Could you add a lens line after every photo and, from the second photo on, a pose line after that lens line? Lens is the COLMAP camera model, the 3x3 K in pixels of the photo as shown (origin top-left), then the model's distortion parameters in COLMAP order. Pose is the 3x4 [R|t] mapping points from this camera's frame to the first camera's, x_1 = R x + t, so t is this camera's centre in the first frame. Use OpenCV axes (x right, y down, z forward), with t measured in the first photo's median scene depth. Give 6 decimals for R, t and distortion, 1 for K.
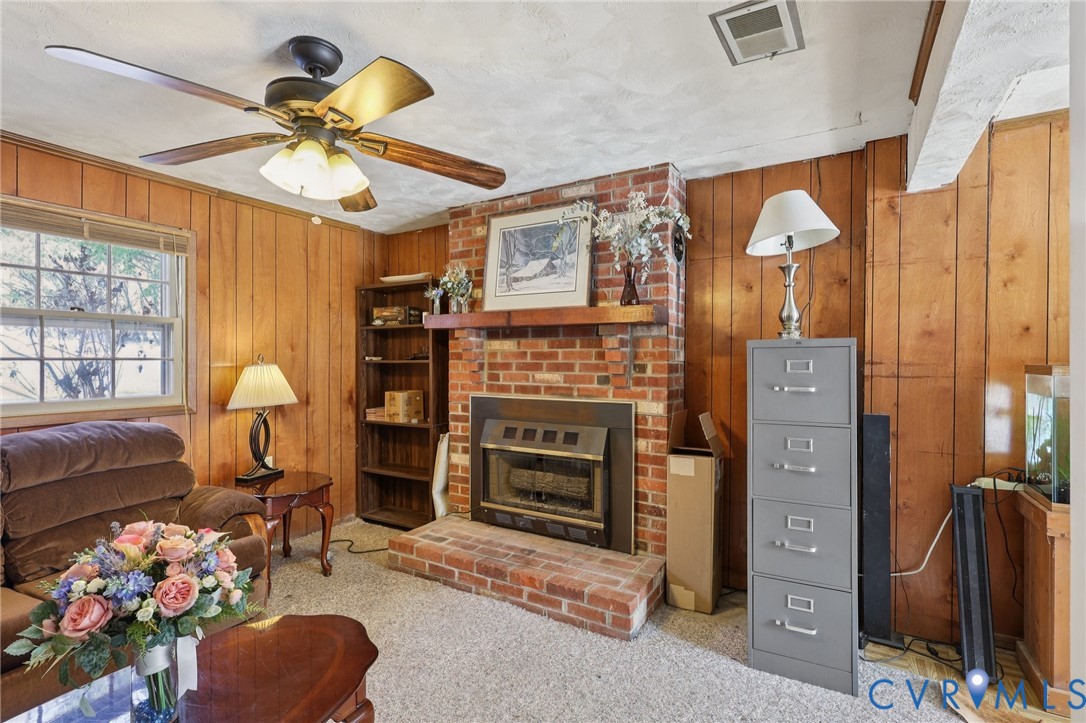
lens RADIAL K [[511.7, 0, 541.8], [0, 511.7, 360.8], [0, 0, 1]] dist [0.003035, 0.000214]
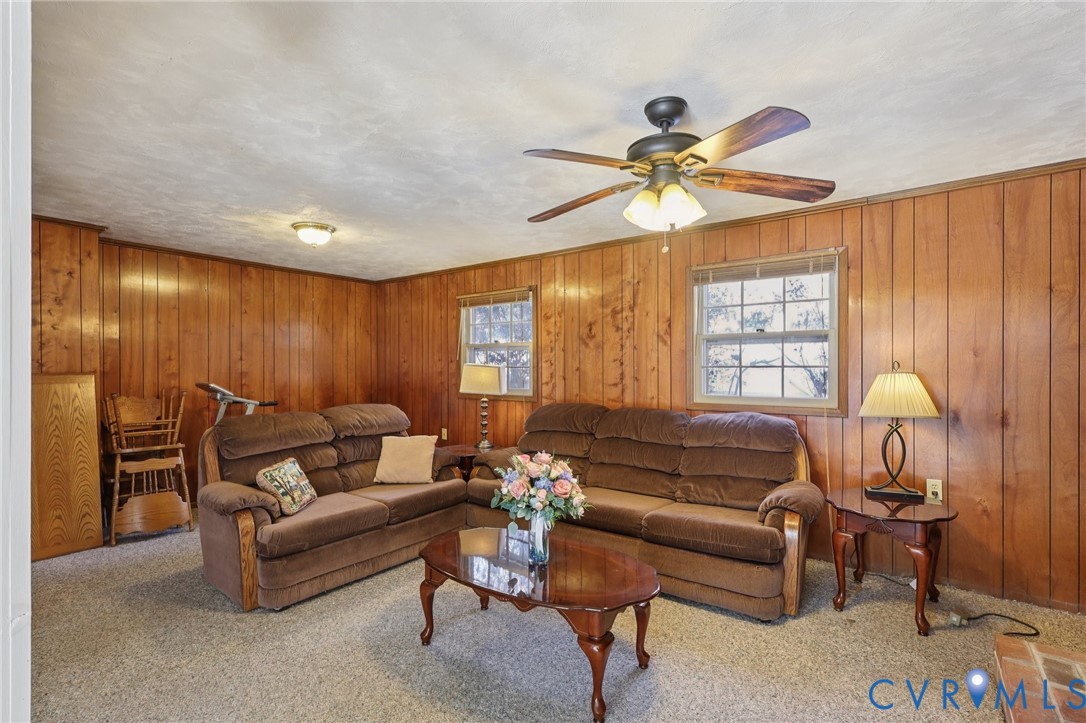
lens RADIAL K [[511.7, 0, 544.2], [0, 511.7, 370.0], [0, 0, 1]] dist [0.003035, 0.000214]
pose [[-0.105255, 0.001228, -0.994445, 0.426756], [-0.001855, 0.999997, 0.001431, 0.002749], [0.994444, 0.001995, -0.105252, 0.470625]]
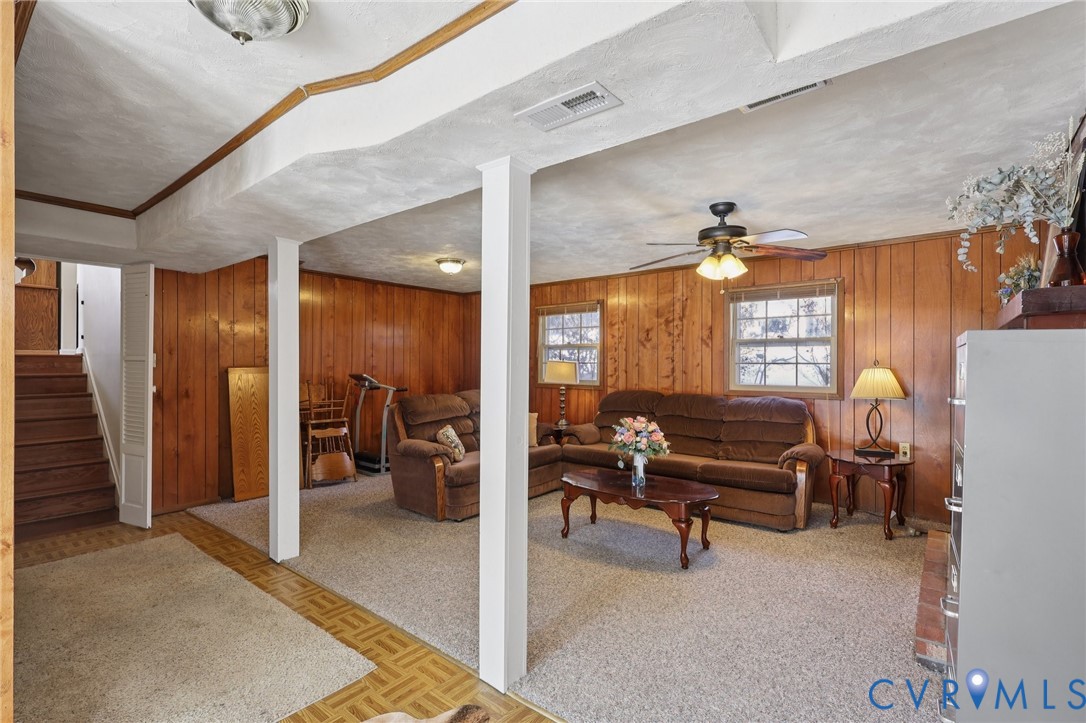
lens RADIAL K [[511.7, 0, 538.5], [0, 511.7, 363.7], [0, 0, 1]] dist [0.003035, 0.000214]
pose [[-0.145215, -0.003621, -0.989394, 0.879933], [-0.006672, 0.999974, -0.002680, 0.005941], [0.989378, 0.006212, -0.145235, 0.331322]]
